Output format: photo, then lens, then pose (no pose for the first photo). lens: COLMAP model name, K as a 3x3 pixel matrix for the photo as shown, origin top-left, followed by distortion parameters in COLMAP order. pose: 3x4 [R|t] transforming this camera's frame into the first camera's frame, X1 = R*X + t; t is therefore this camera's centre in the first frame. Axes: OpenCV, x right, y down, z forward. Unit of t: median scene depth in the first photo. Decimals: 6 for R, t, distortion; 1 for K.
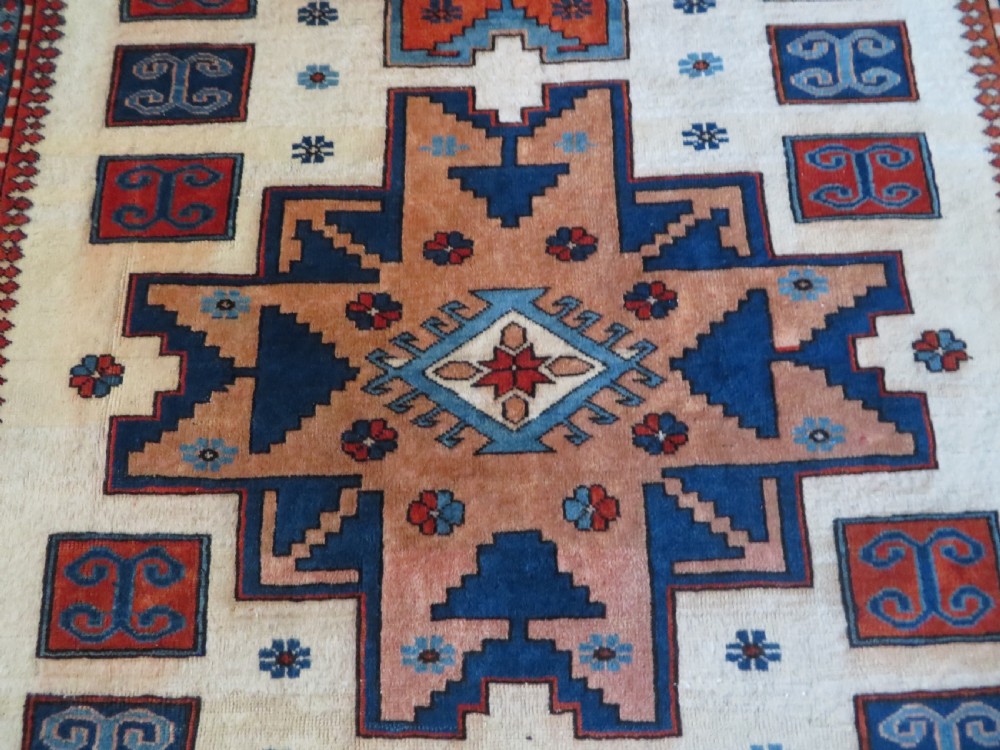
lens RADIAL K [[739.5, 0, 431.9], [0, 739.5, 344.8], [0, 0, 1]] dist [-0.014143, 0.004170]
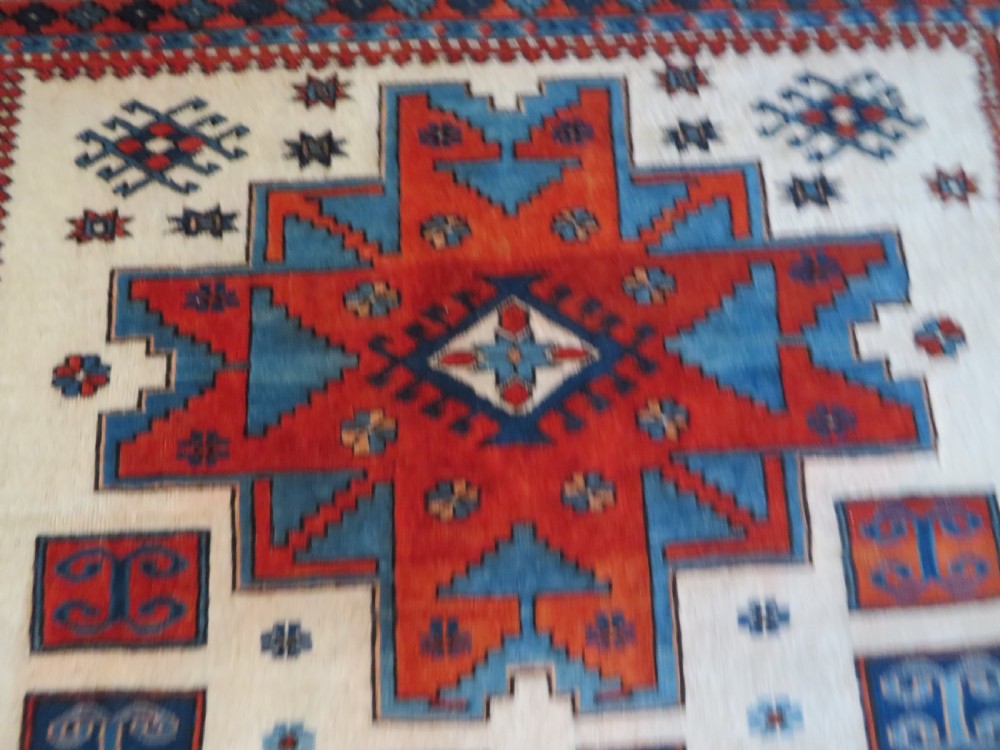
lens RADIAL K [[739.5, 0, 441.9], [0, 739.5, 343.3], [0, 0, 1]] dist [-0.014143, 0.004170]
pose [[0.999249, -0.024877, 0.029706, -0.005719], [0.024667, 0.999668, 0.007404, -0.859977], [-0.029881, -0.006666, 0.999531, 0.242901]]
